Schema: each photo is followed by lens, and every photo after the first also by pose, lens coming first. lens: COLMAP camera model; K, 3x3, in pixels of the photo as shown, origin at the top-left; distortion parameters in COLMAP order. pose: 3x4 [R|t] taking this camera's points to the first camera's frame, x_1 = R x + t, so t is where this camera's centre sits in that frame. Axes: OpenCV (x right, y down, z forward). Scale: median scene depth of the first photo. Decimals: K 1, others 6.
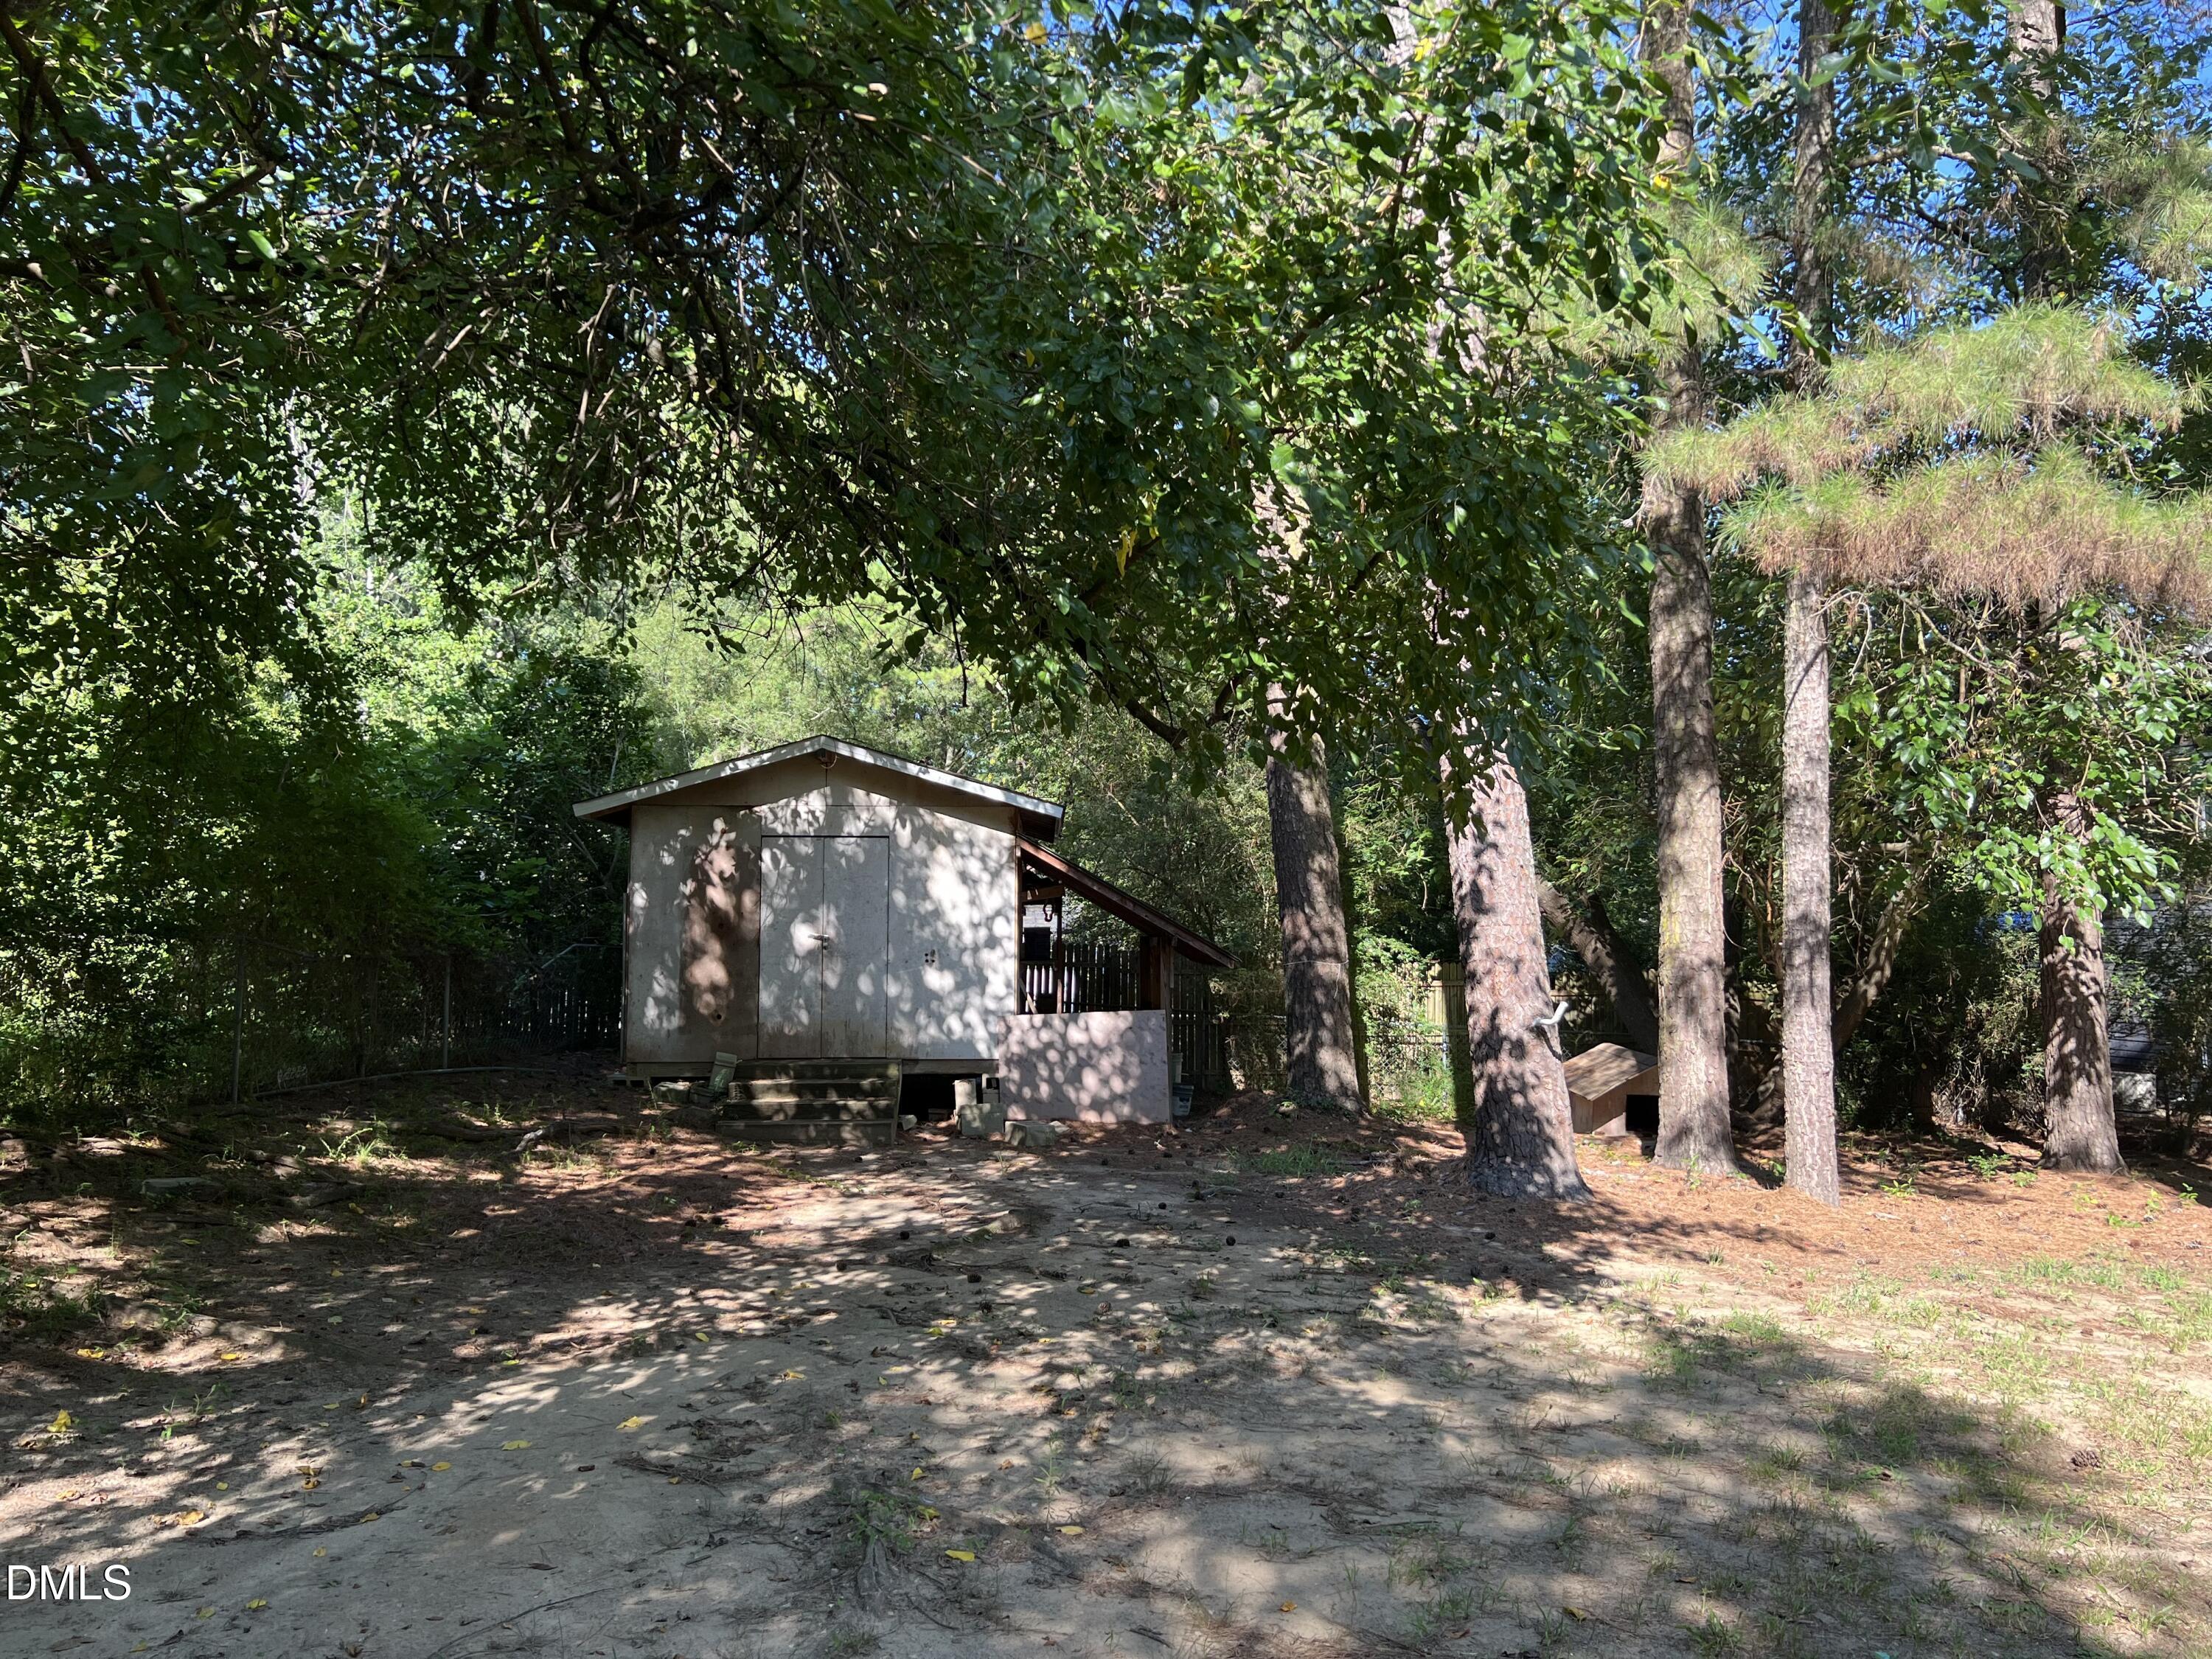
lens RADIAL K [[1670.5, 0, 1079.4], [0, 1670.5, 851.0], [0, 0, 1]] dist [0.005462, 0.000221]
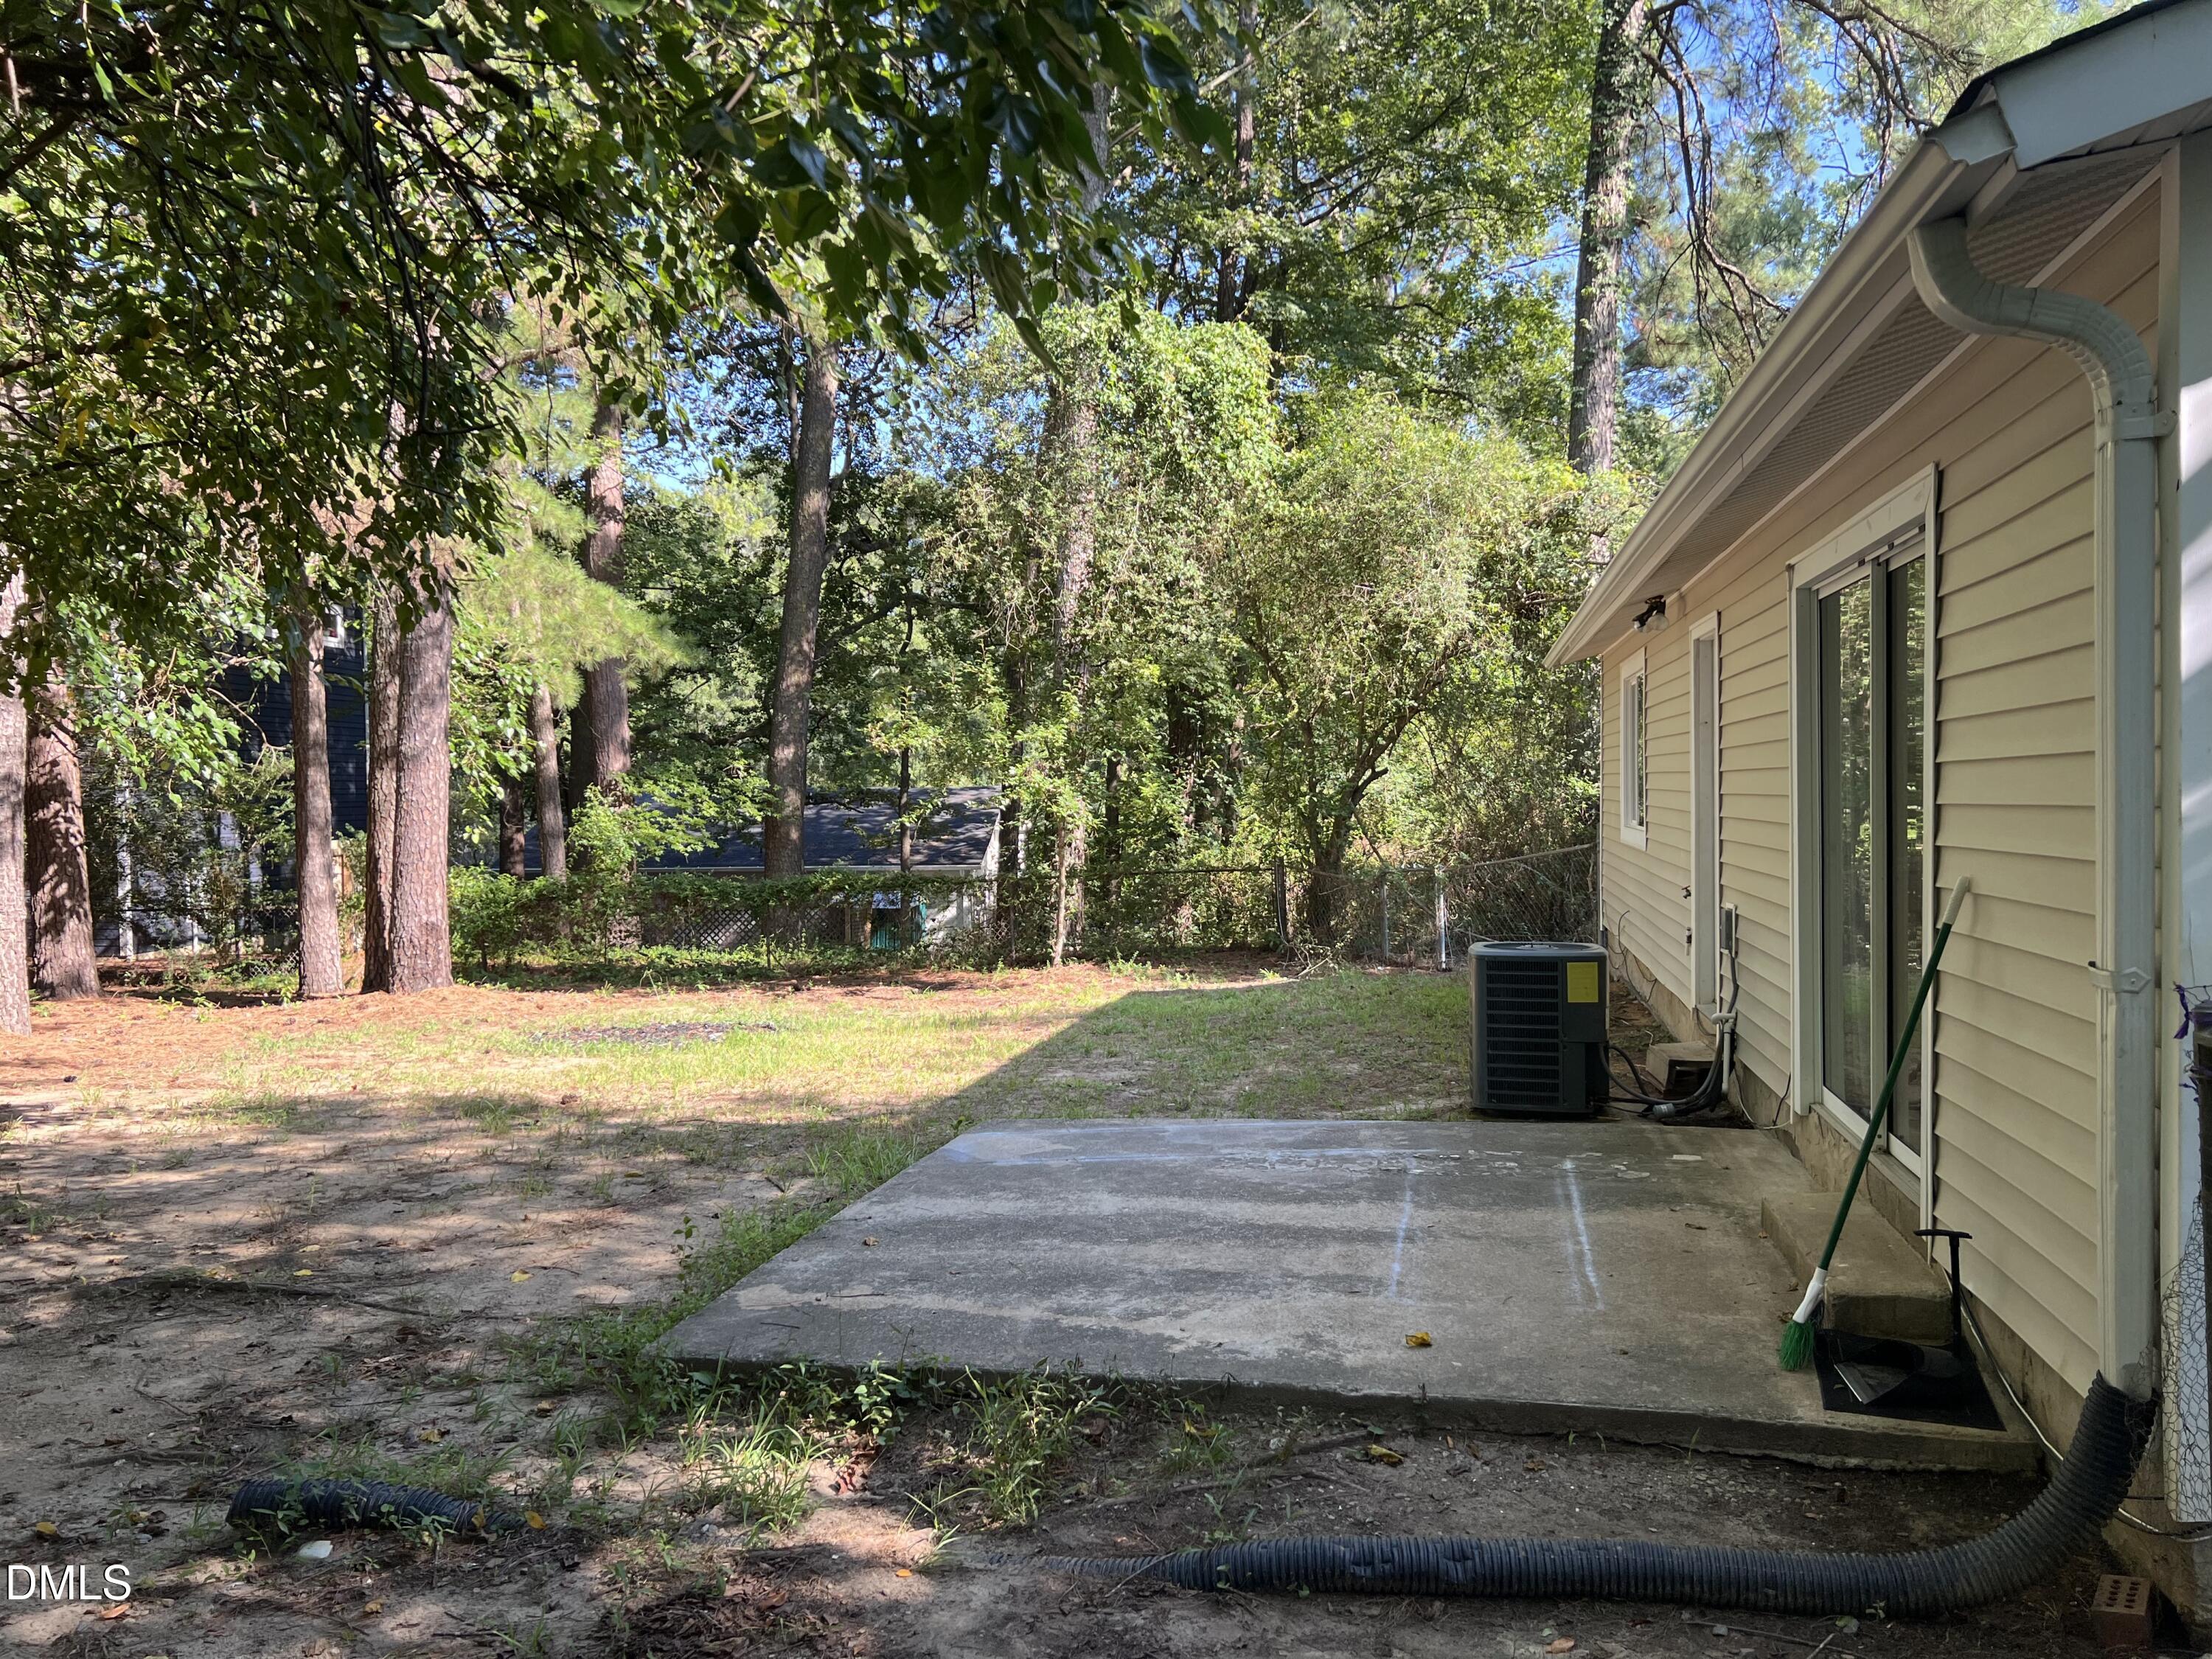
lens RADIAL K [[1670.5, 0, 1104.7], [0, 1670.5, 833.3], [0, 0, 1]] dist [0.029913, -0.026216]
pose [[0.235214, -0.029731, 0.971489, -0.616046], [-0.040790, 0.998349, 0.040429, 0.003932], [-0.971087, -0.049137, 0.233613, 0.077648]]
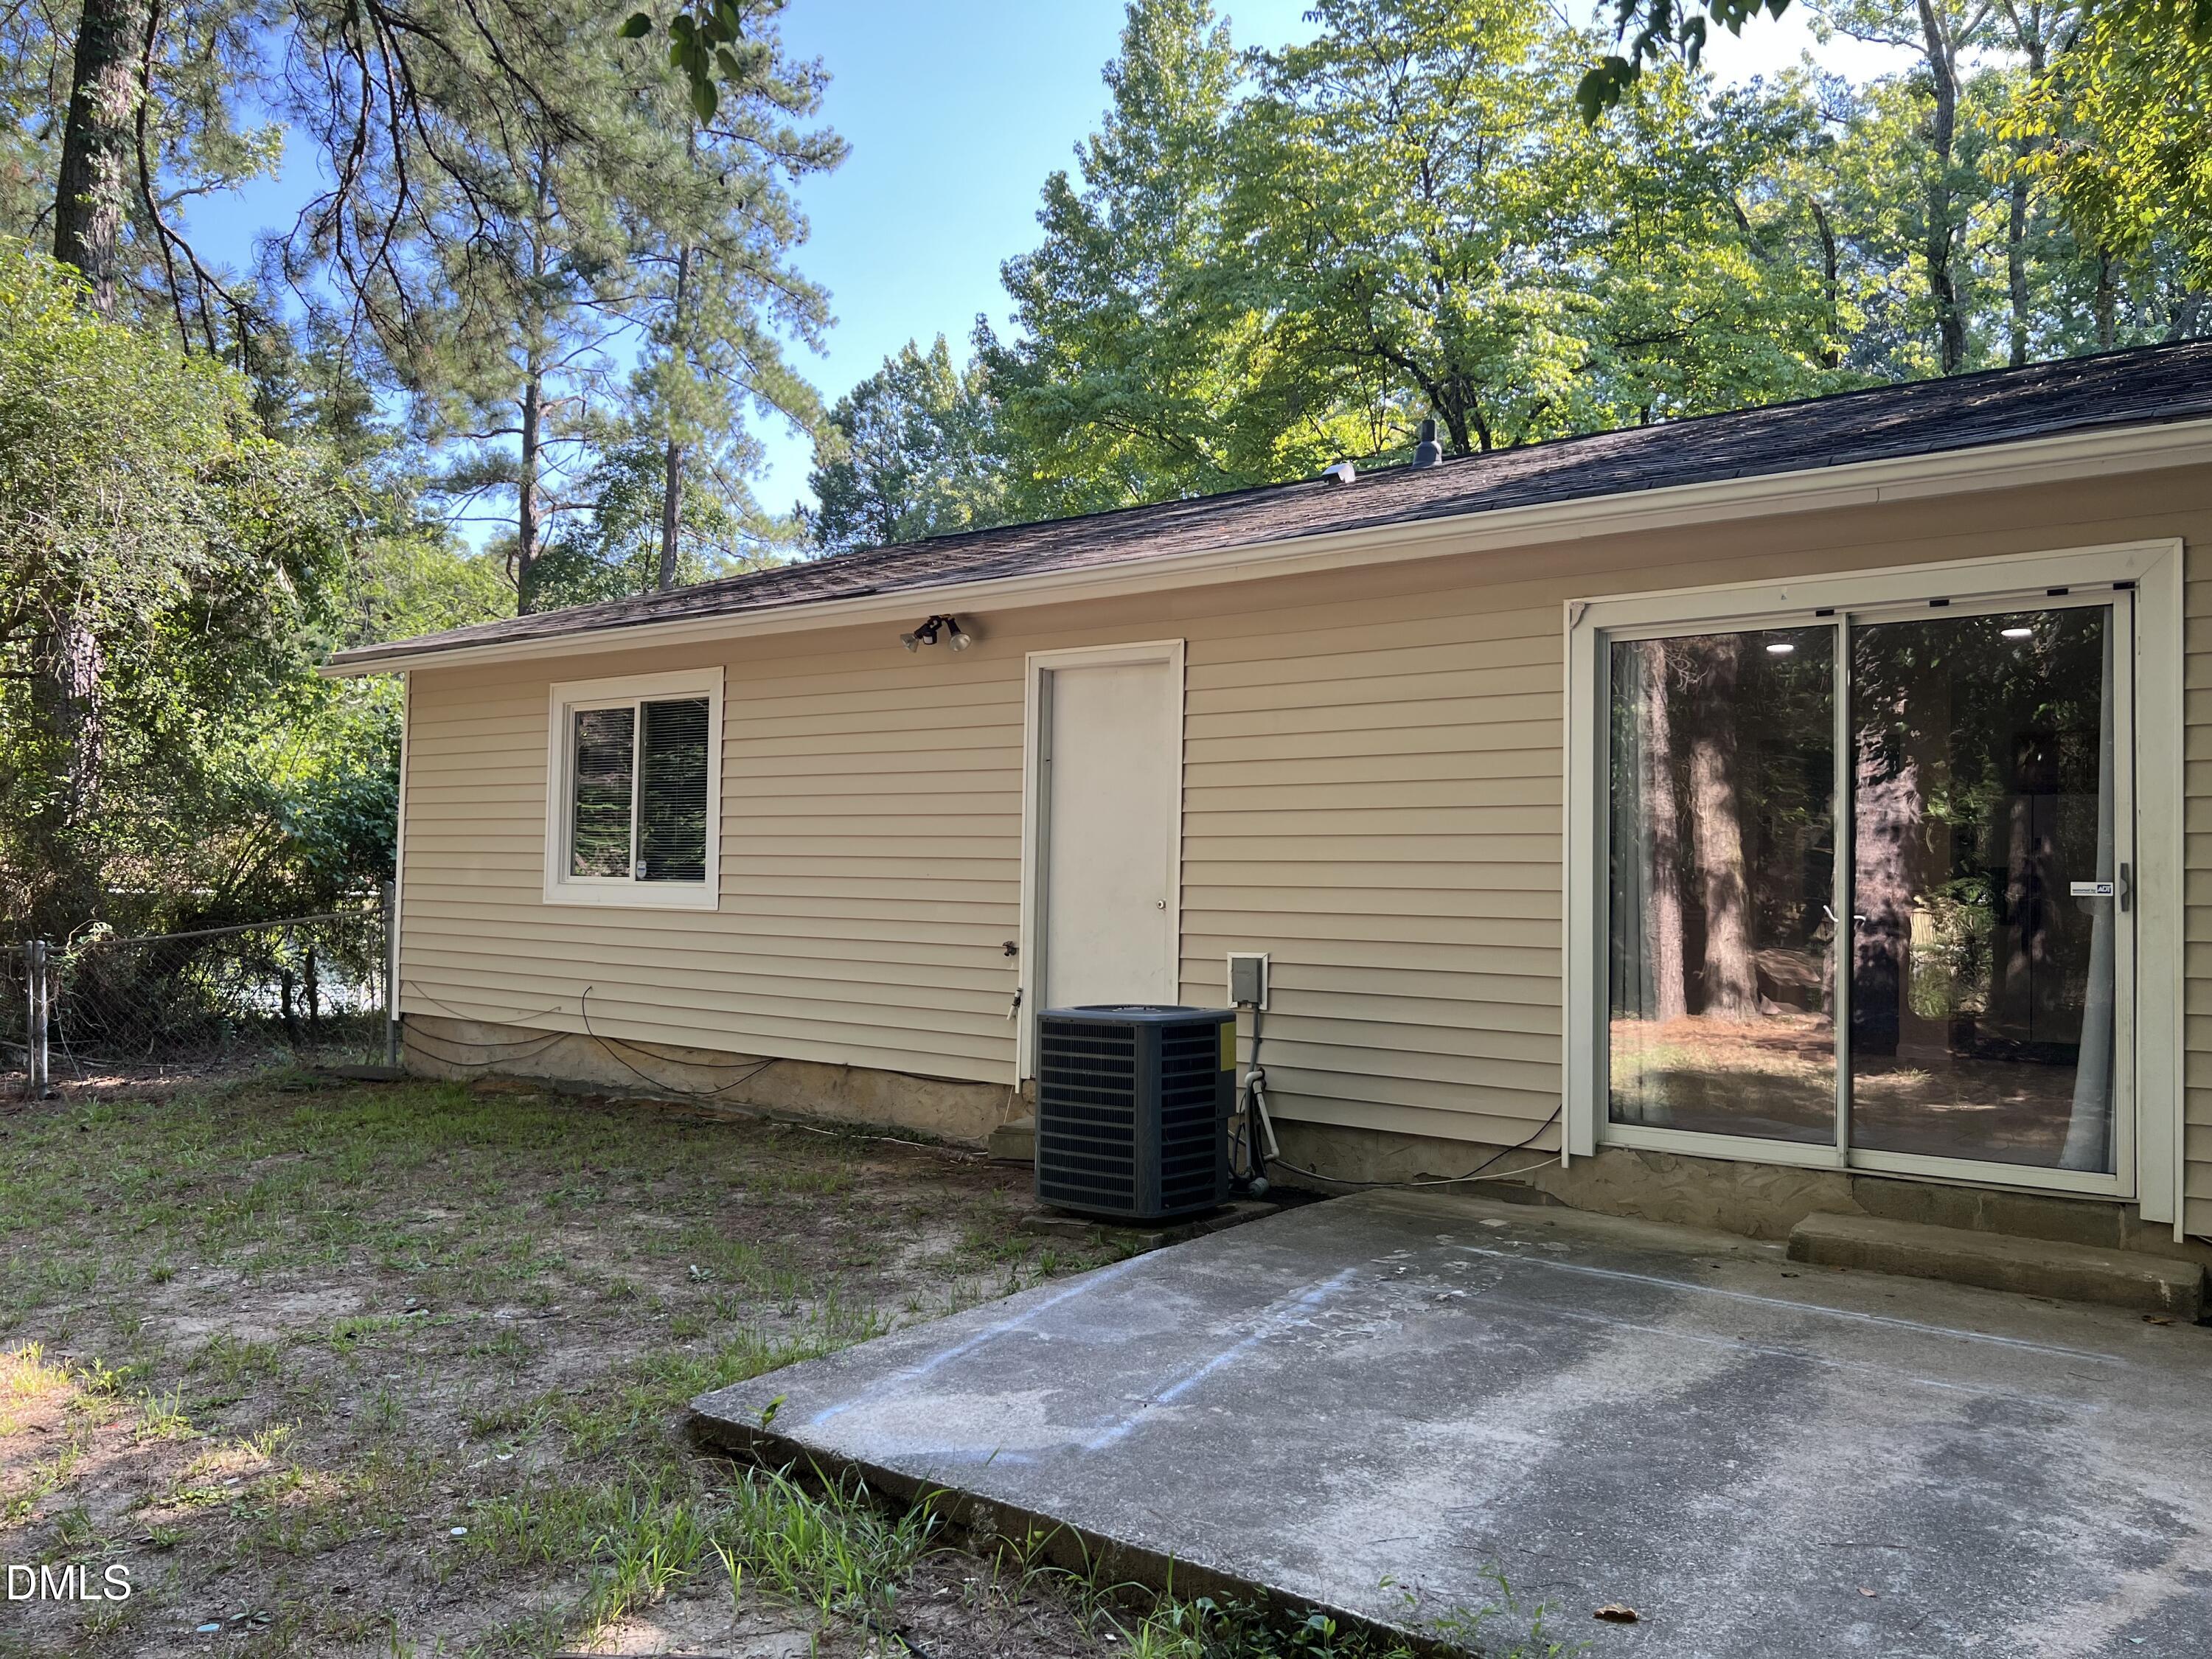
lens RADIAL K [[1670.5, 0, 1104.7], [0, 1670.5, 833.3], [0, 0, 1]] dist [0.029913, -0.026216]
pose [[-0.771914, 0.006114, 0.635697, -0.139495], [-0.054373, 0.995655, -0.075601, 0.070215], [-0.633397, -0.092922, -0.768228, 0.648444]]
